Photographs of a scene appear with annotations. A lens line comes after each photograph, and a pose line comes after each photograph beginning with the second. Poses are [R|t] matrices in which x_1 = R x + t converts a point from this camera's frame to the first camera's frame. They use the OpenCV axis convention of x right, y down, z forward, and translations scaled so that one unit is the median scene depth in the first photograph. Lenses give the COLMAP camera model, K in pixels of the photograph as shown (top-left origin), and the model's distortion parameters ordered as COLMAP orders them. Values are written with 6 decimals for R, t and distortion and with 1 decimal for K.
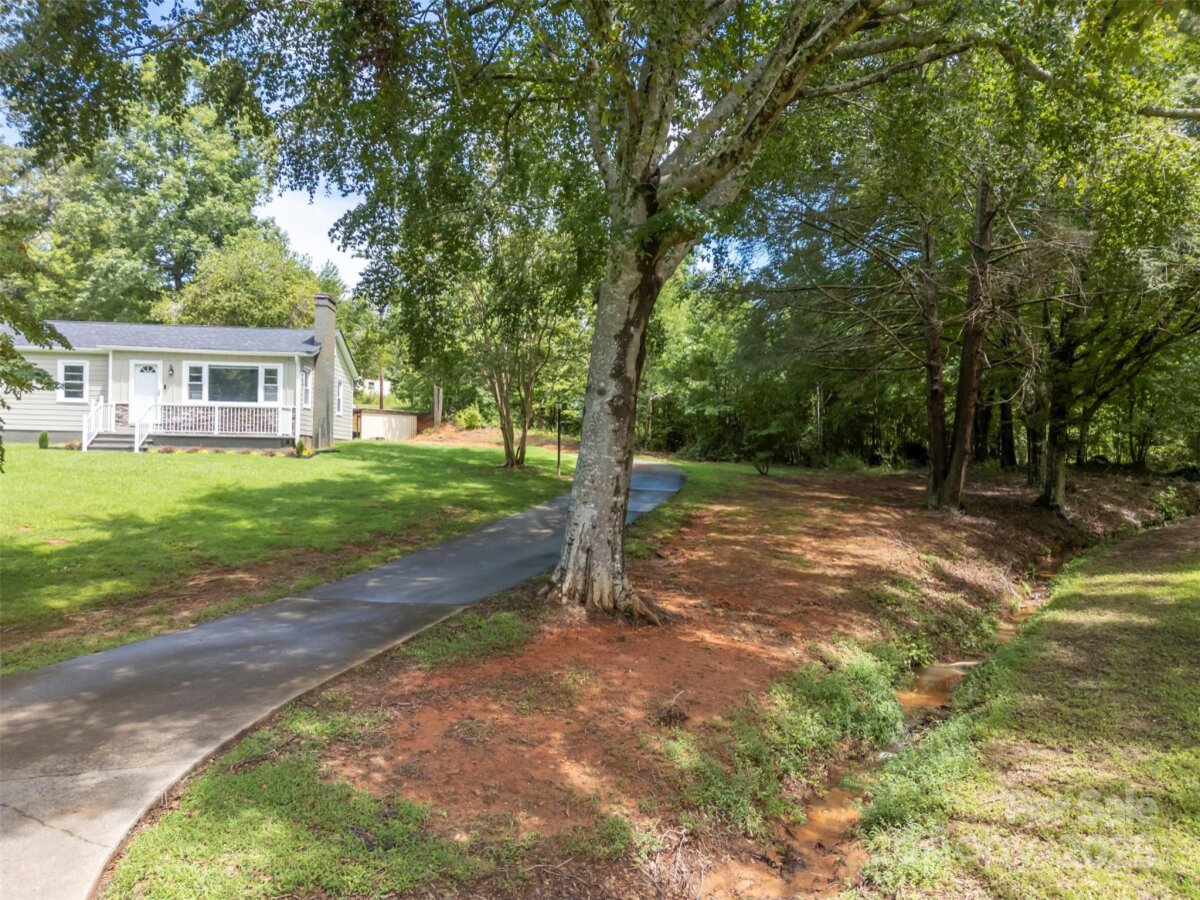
lens RADIAL K [[839.1, 0, 582.4], [0, 839.1, 454.0], [0, 0, 1]] dist [0.050801, -0.000797]
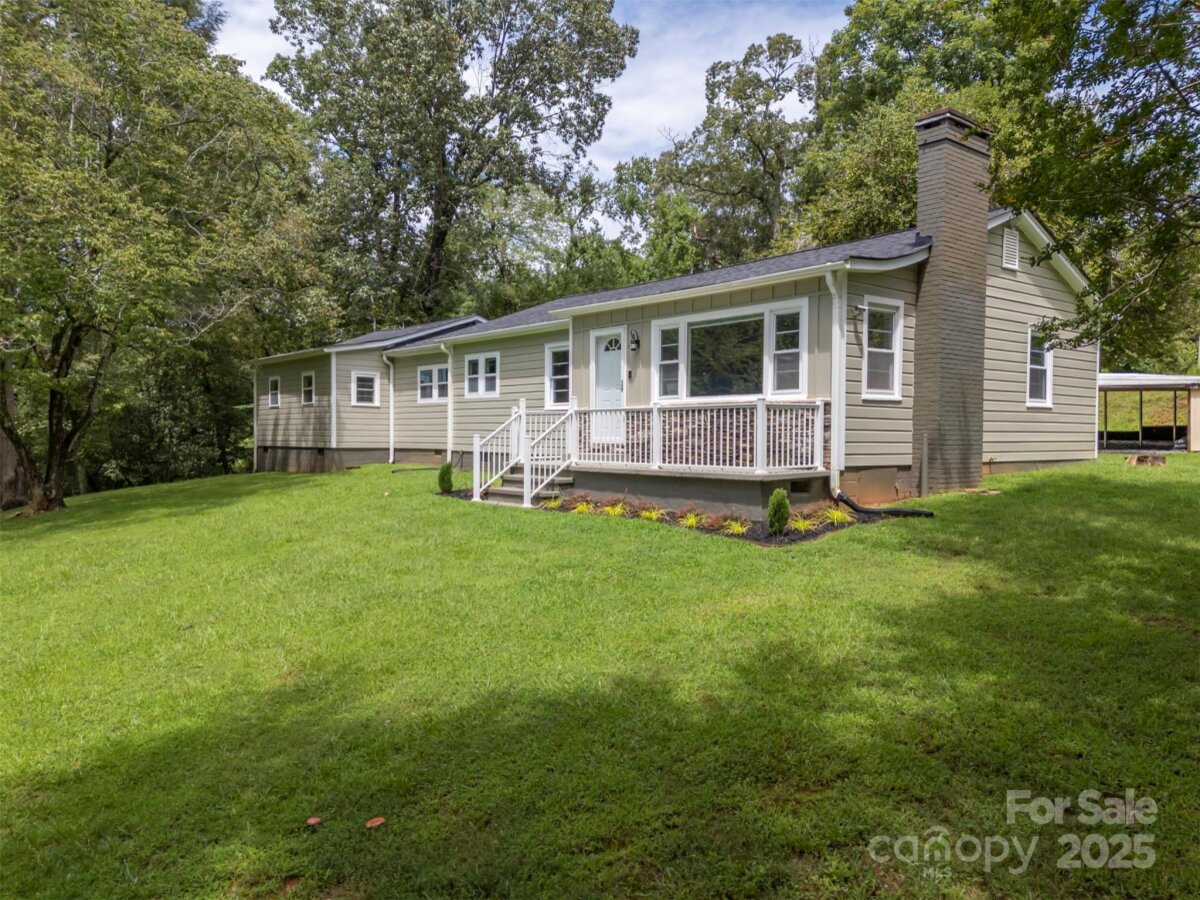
lens RADIAL K [[858.5, 0, 604.8], [0, 858.5, 452.1], [0, 0, 1]] dist [0.091130, -0.069462]
pose [[0.589151, 0.002044, -0.808021, -0.066865], [0.010809, 0.999887, 0.010410, -0.035890], [0.807951, -0.014867, 0.589062, 0.663962]]
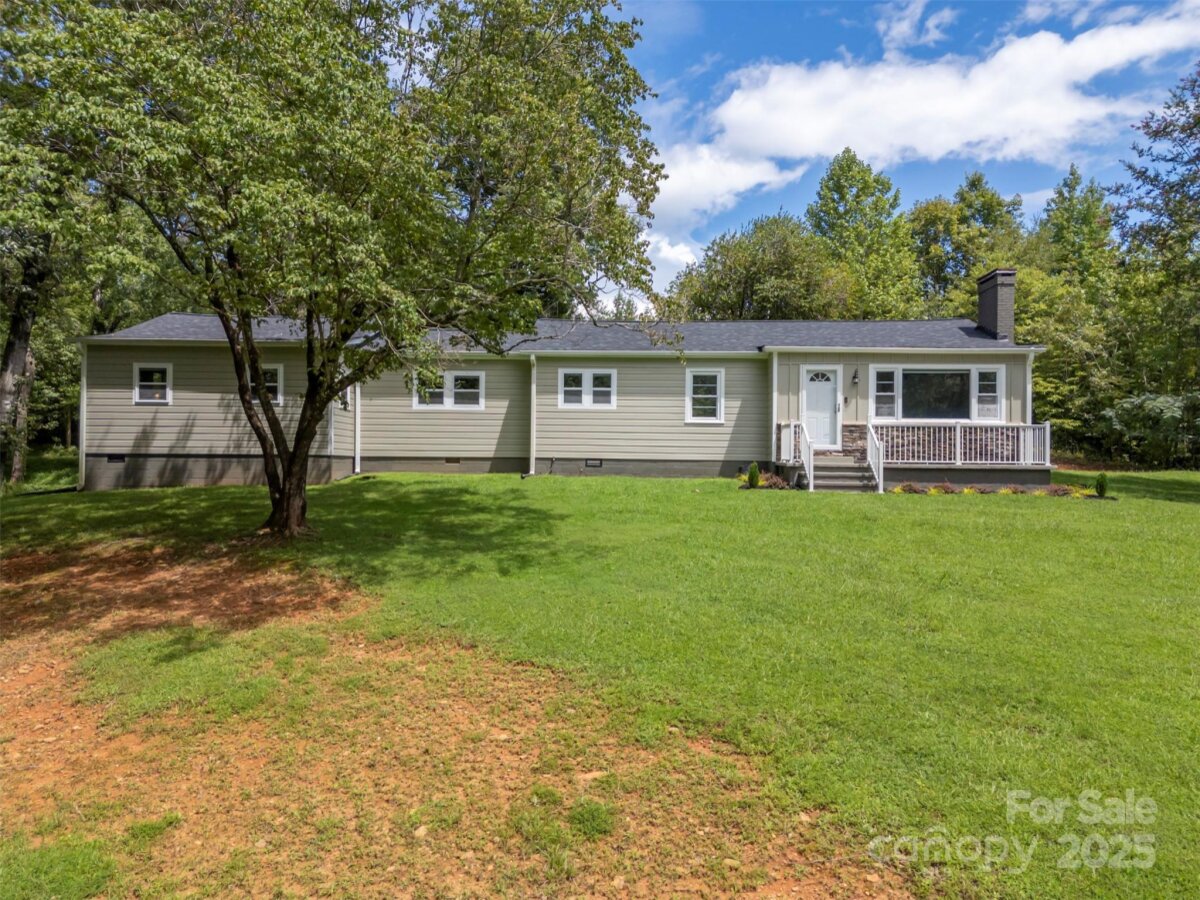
lens RADIAL K [[839.1, 0, 582.4], [0, 839.1, 454.0], [0, 0, 1]] dist [0.050801, -0.000797]
pose [[0.993711, -0.007925, -0.111693, -0.630667], [0.006898, 0.999930, -0.009578, -0.026396], [0.111762, 0.008747, 0.993697, 0.243766]]
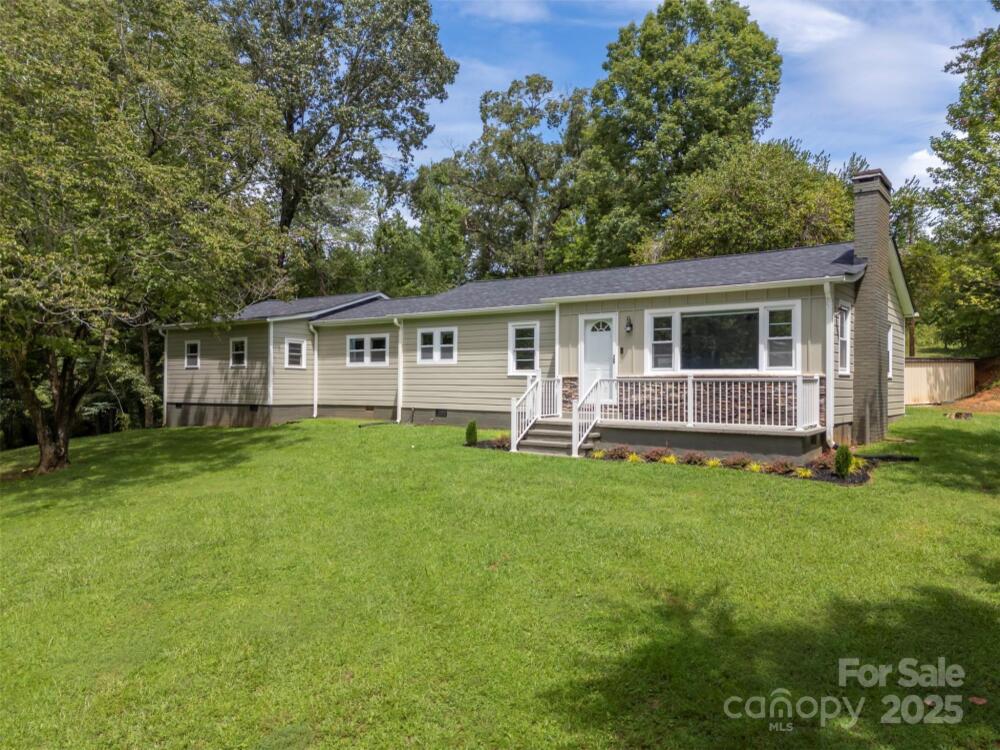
lens RADIAL K [[715.6, 0, 498.6], [0, 715.6, 379.4], [0, 0, 1]] dist [0.080109, -0.076736]
pose [[0.759187, -0.018240, -0.650617, -0.192615], [0.009749, 0.999814, -0.016654, -0.046916], [0.650800, 0.006301, 0.759223, 0.497219]]
